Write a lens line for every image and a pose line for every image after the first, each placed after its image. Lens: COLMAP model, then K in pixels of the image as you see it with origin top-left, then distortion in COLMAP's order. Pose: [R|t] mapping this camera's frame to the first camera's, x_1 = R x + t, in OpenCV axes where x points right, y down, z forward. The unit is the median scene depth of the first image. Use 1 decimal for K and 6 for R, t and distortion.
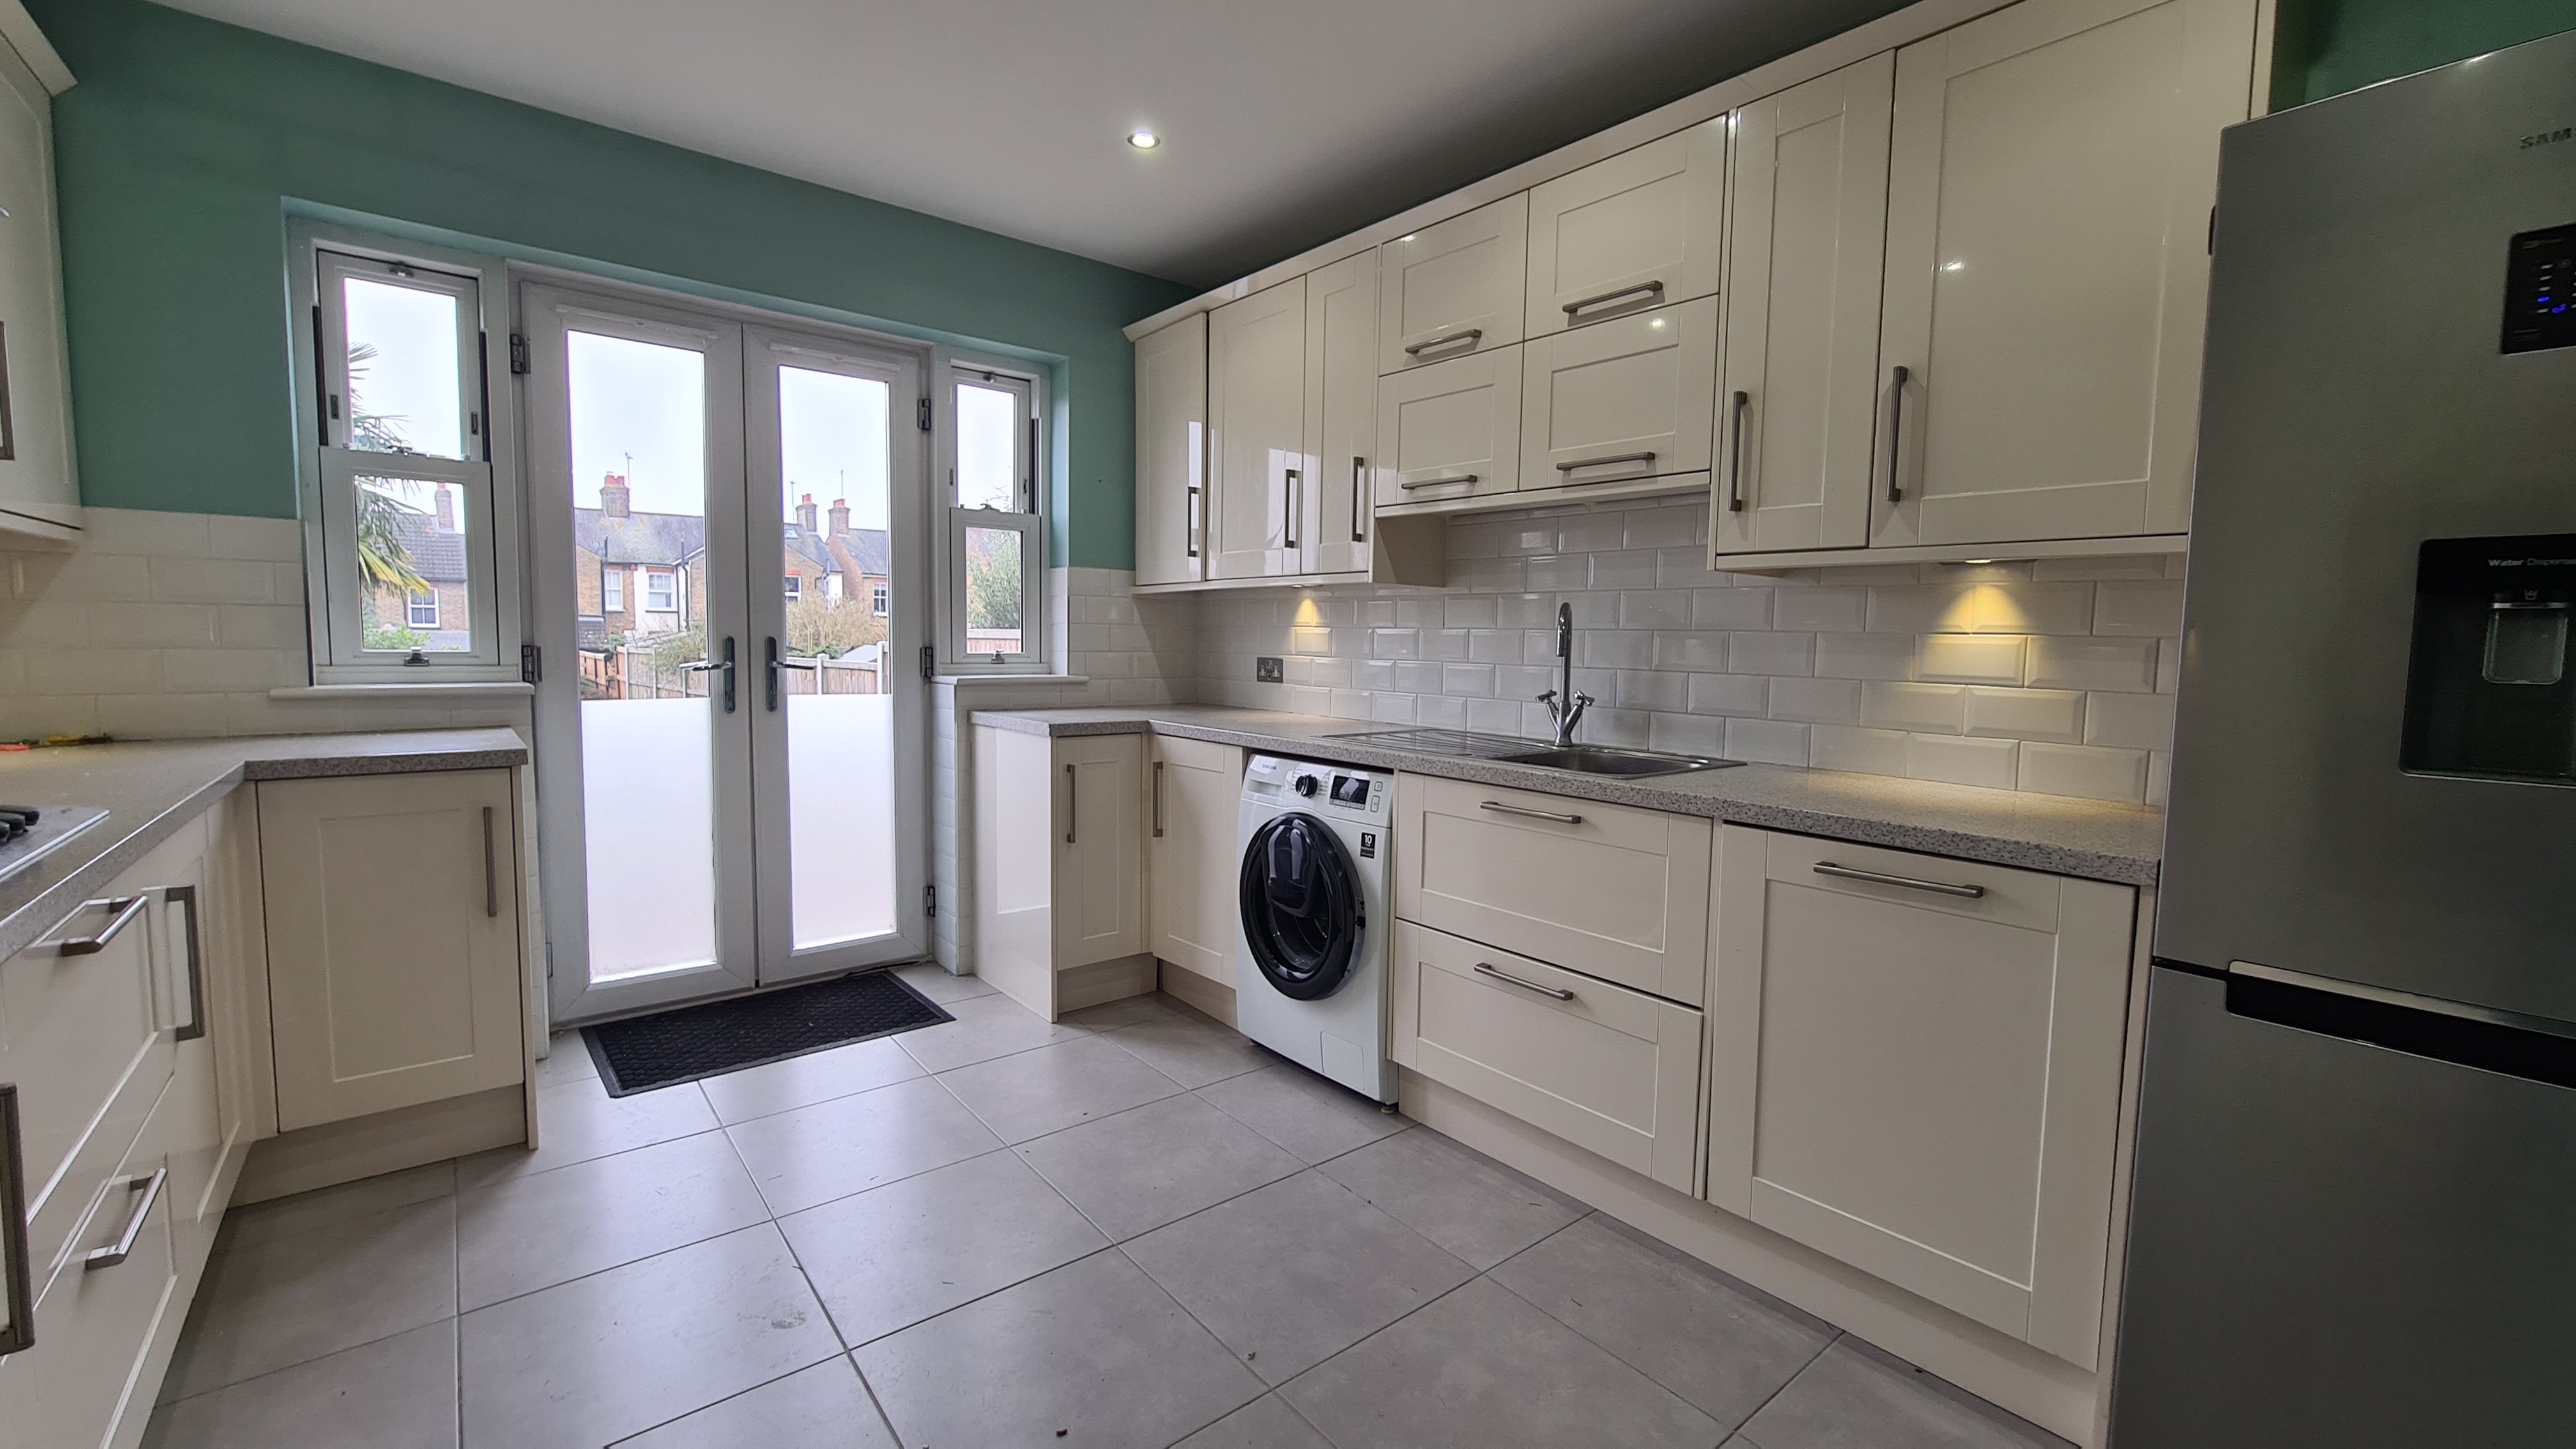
lens RADIAL K [[1047.9, 0, 1295.9], [0, 1047.9, 726.3], [0, 0, 1]] dist [-0.000628, -0.000103]
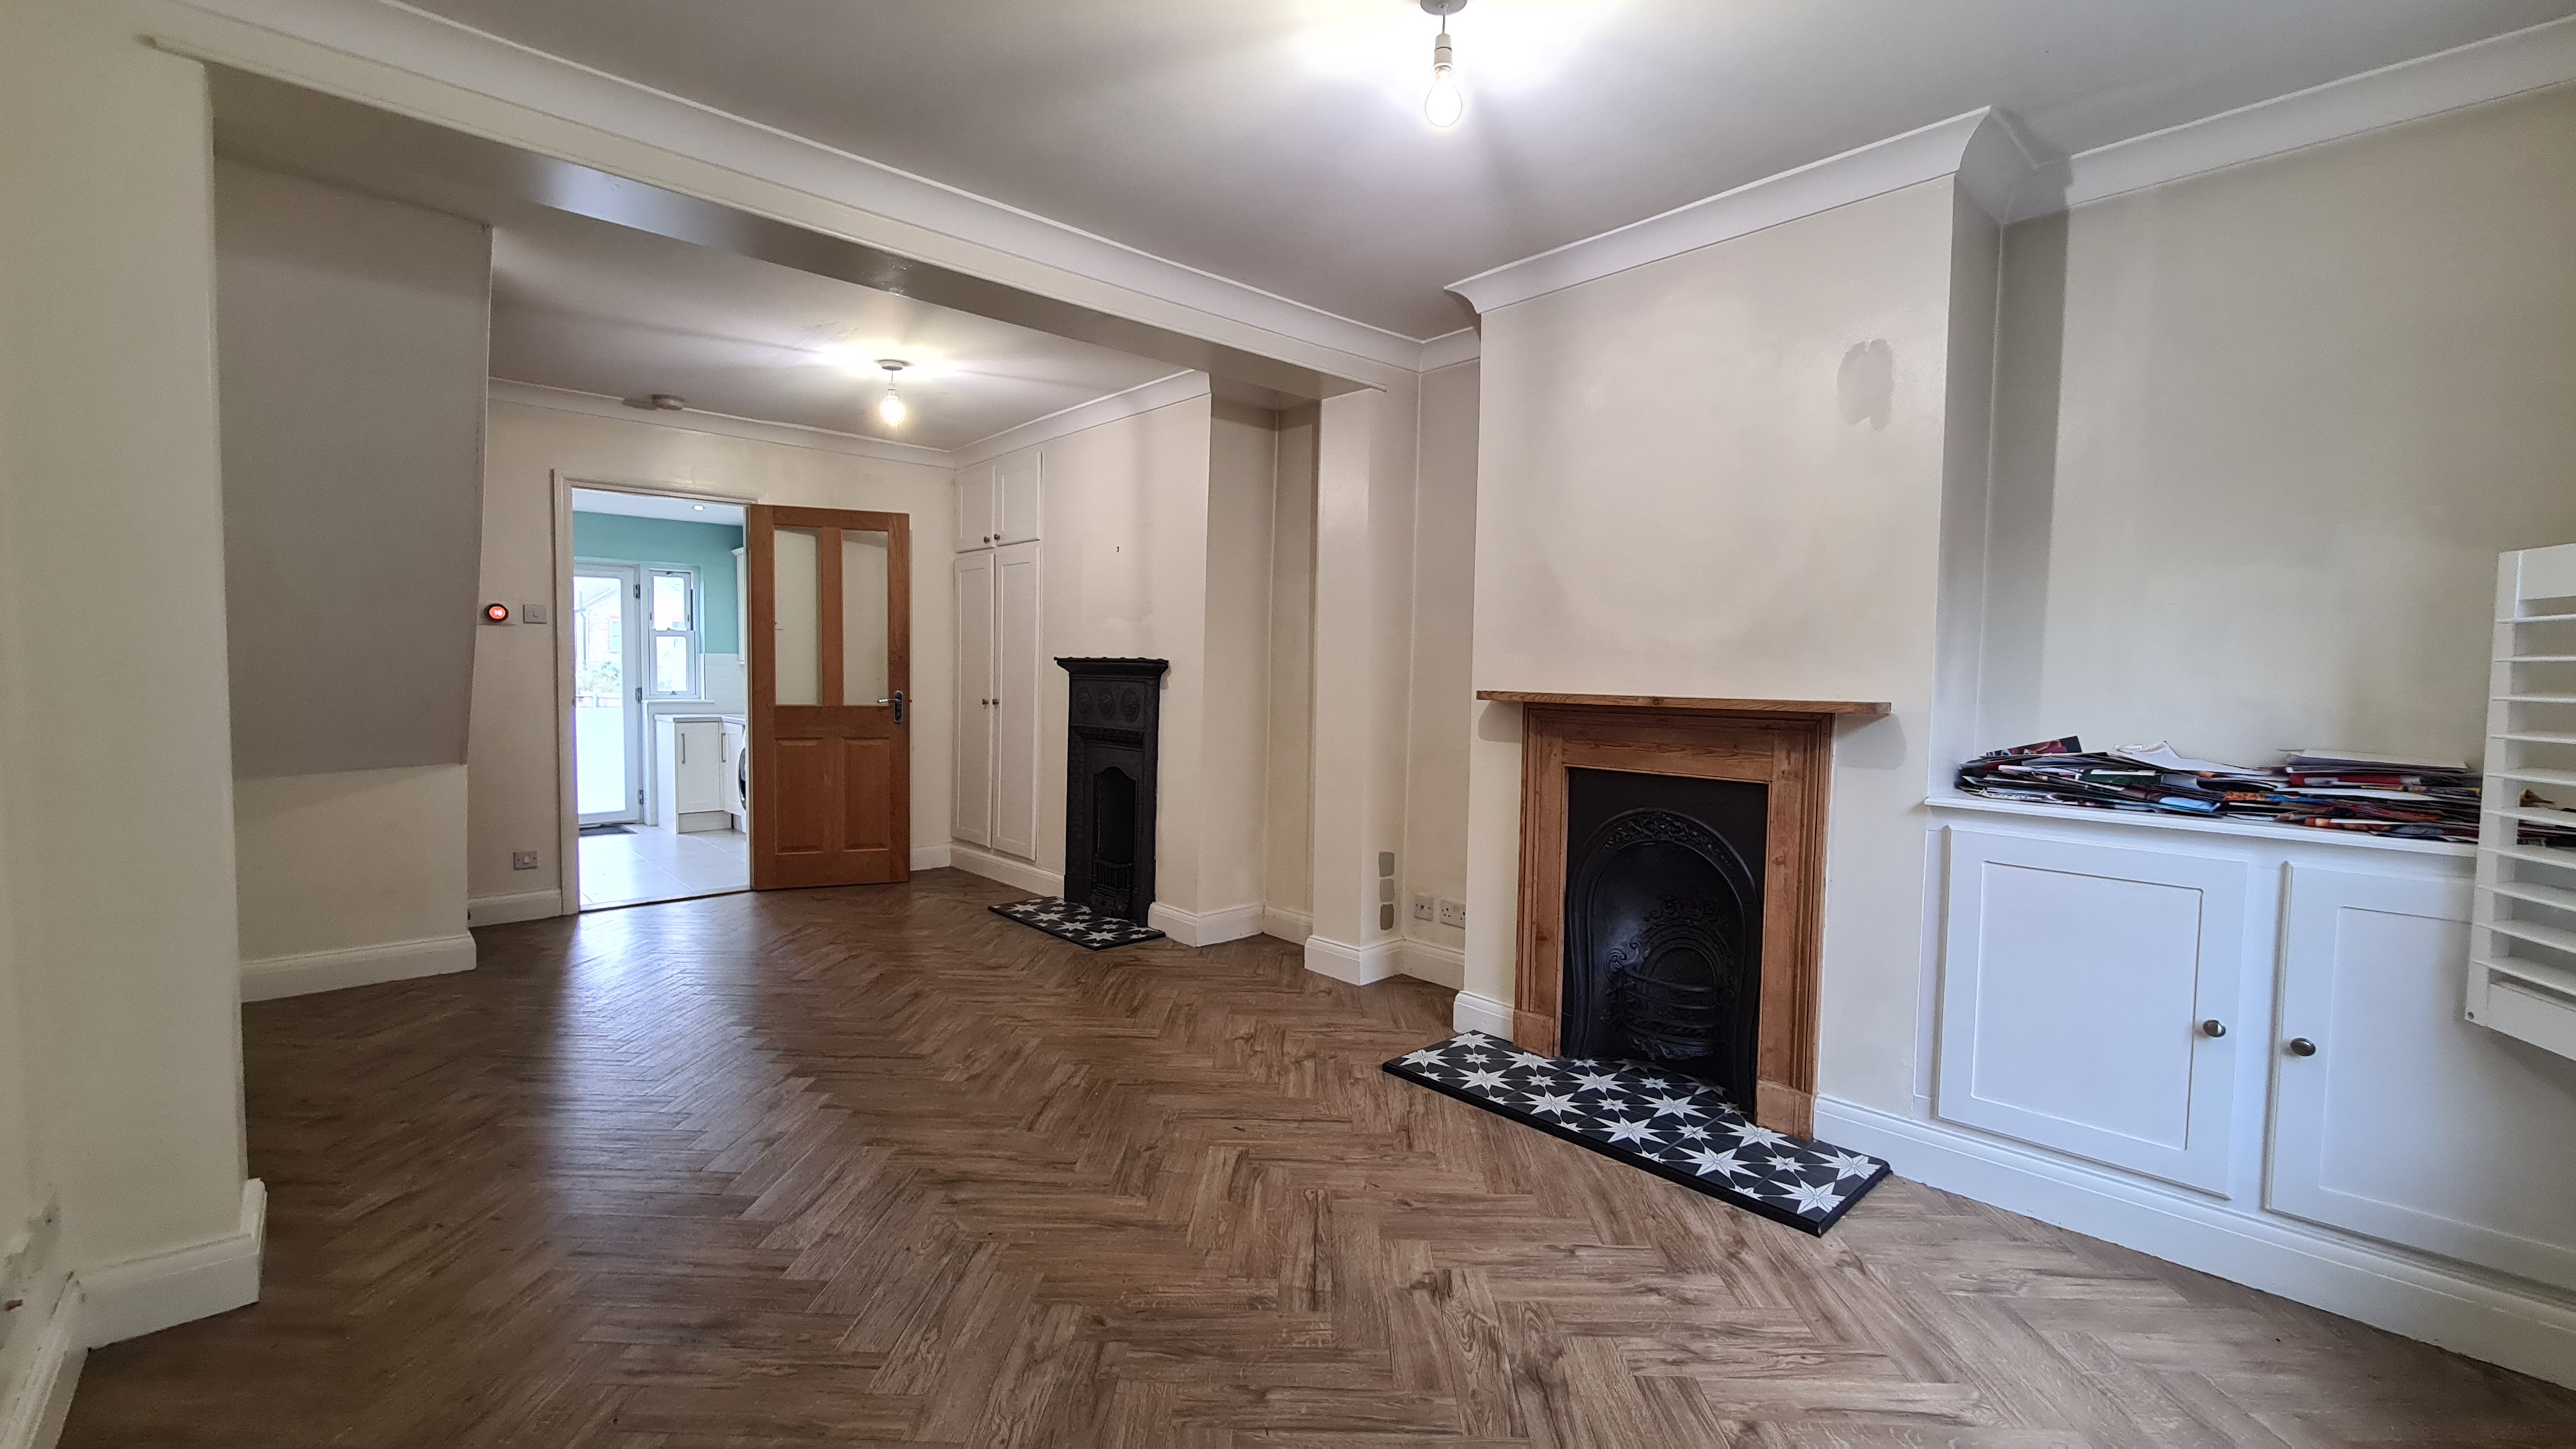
lens RADIAL K [[1047.9, 0, 1294.8], [0, 1047.9, 723.4], [0, 0, 1]] dist [-0.000628, -0.000103]
pose [[0.997175, -0.011464, 0.074229, 0.967127], [0.013874, 0.999390, -0.032041, 0.101404], [-0.073816, 0.032980, 0.996726, -1.493013]]
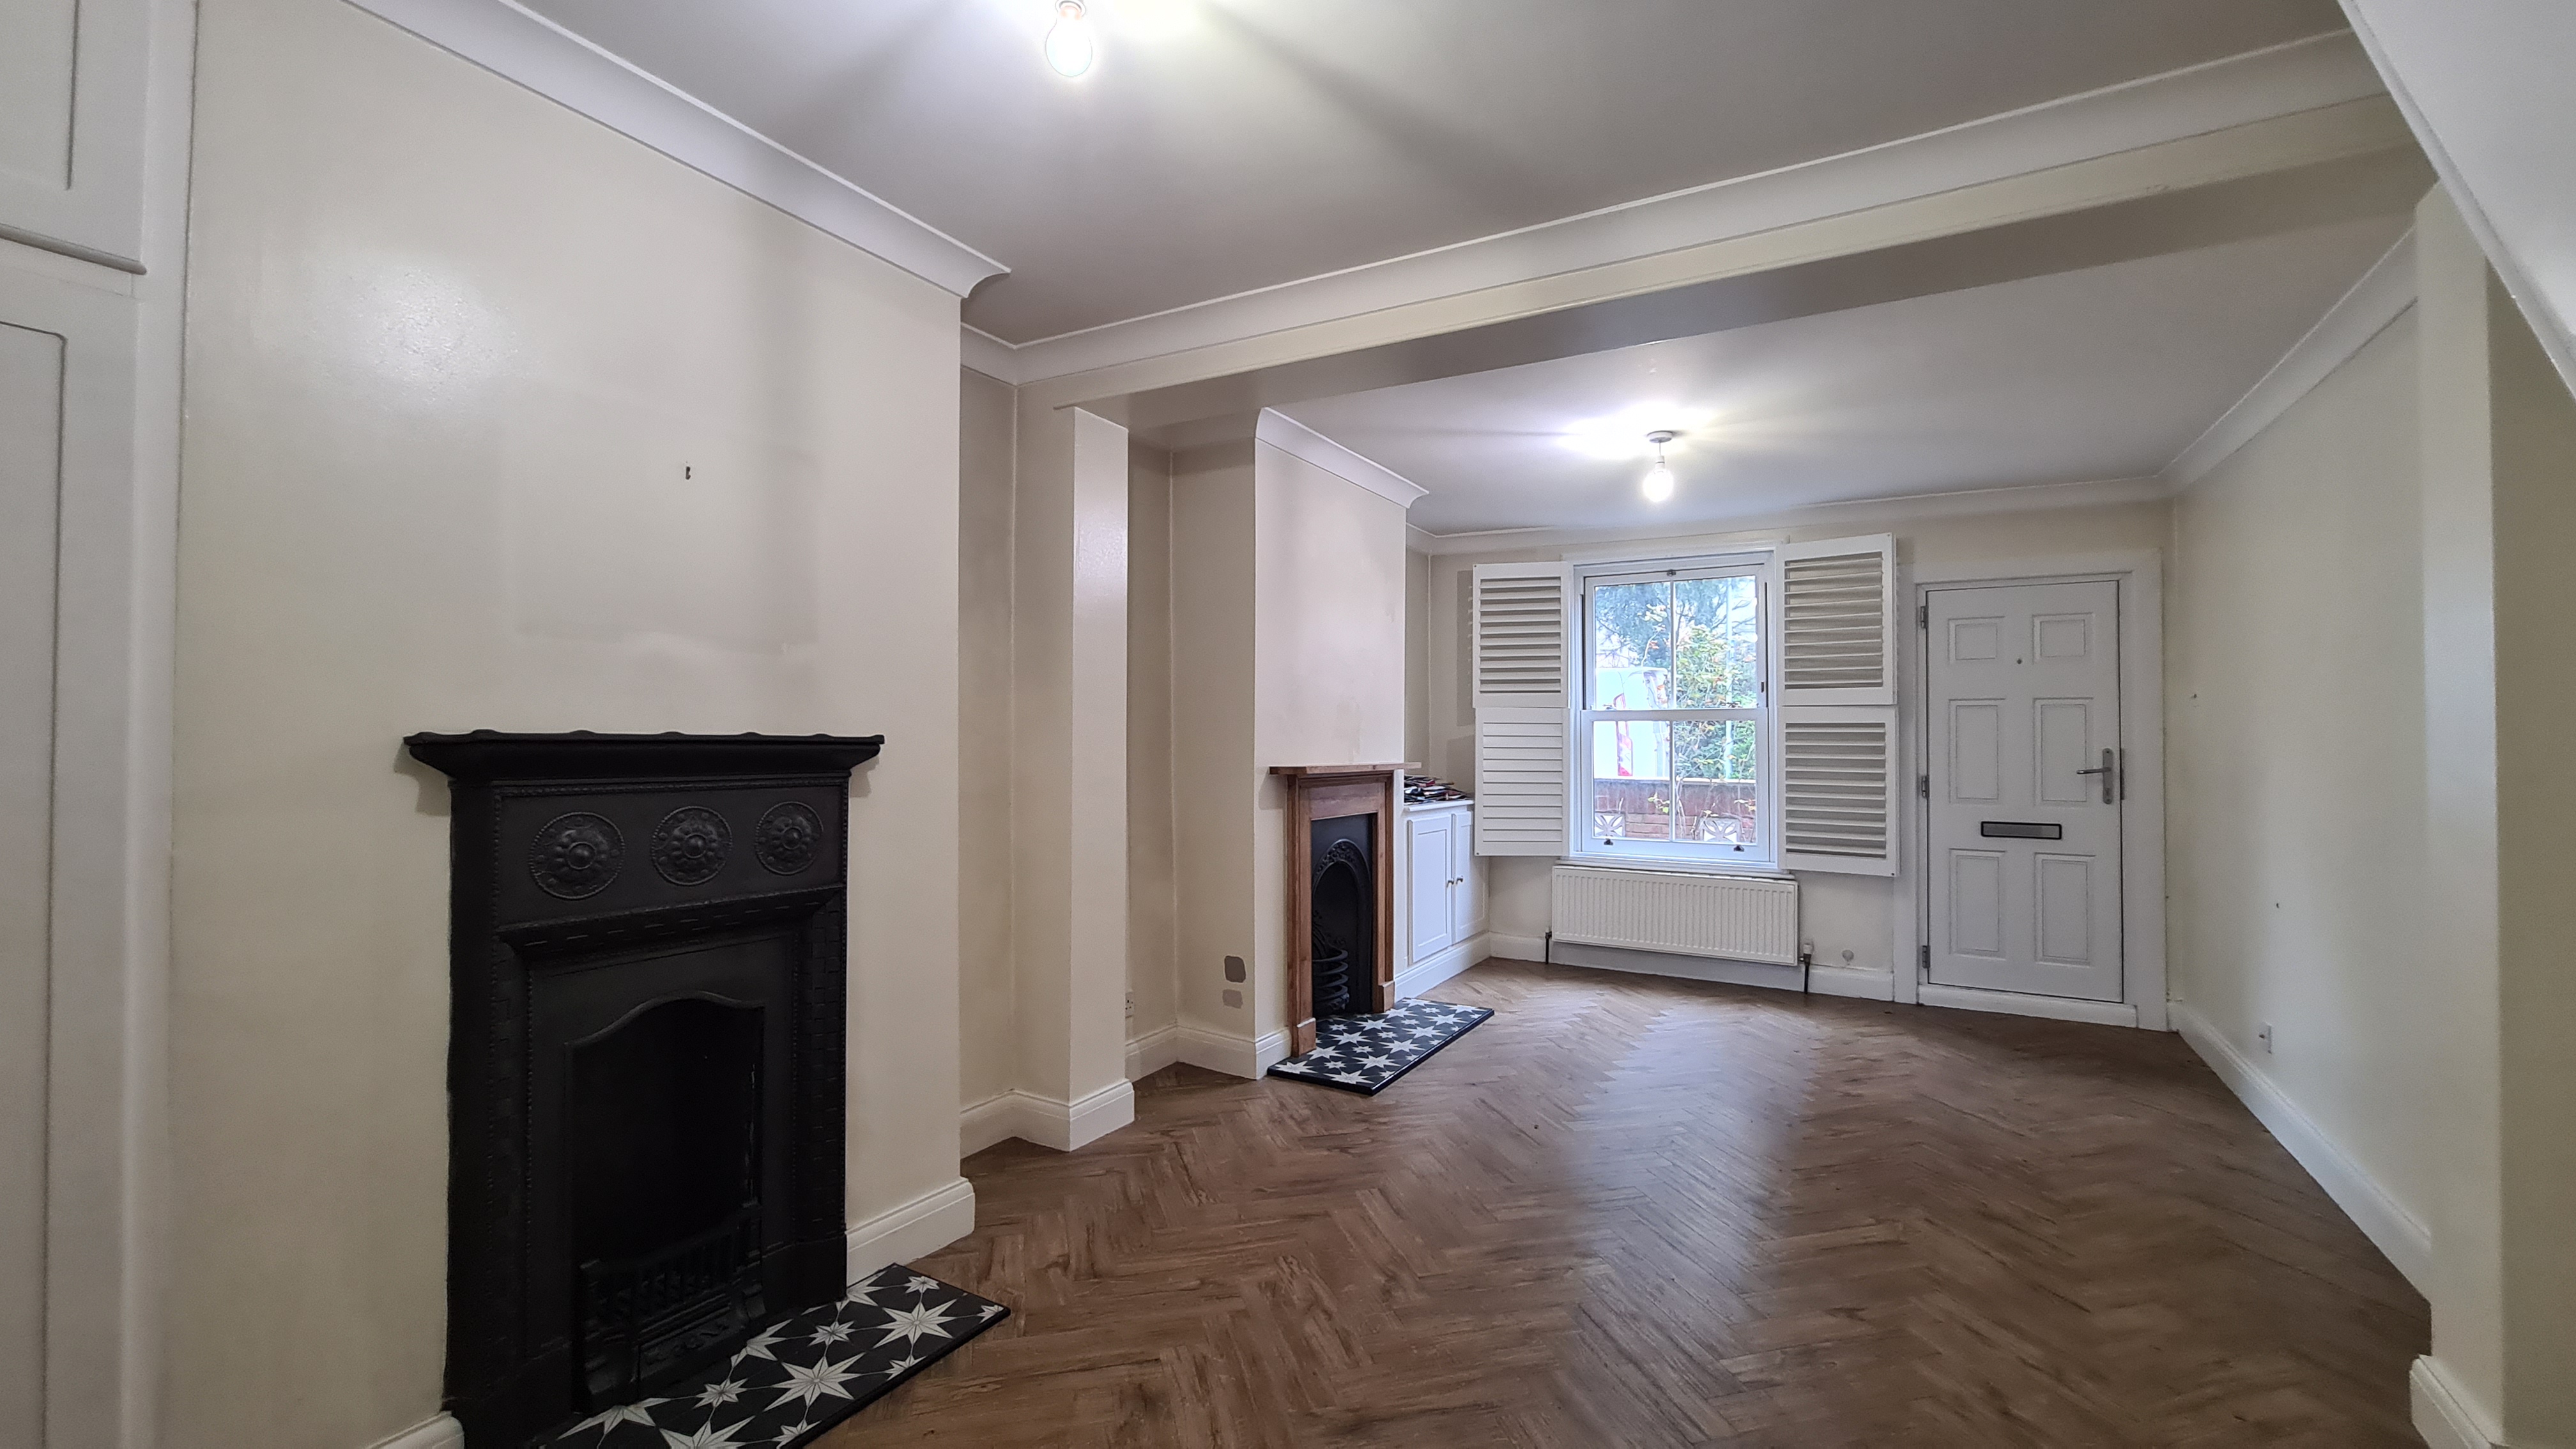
lens RADIAL K [[1047.9, 0, 1302.5], [0, 1047.9, 722.6], [0, 0, 1]] dist [-0.000628, -0.000103]
pose [[-0.369251, -0.006967, 0.929304, -1.005892], [0.064328, 0.997382, 0.033038, -0.243541], [-0.927101, 0.071979, -0.367836, 1.749701]]
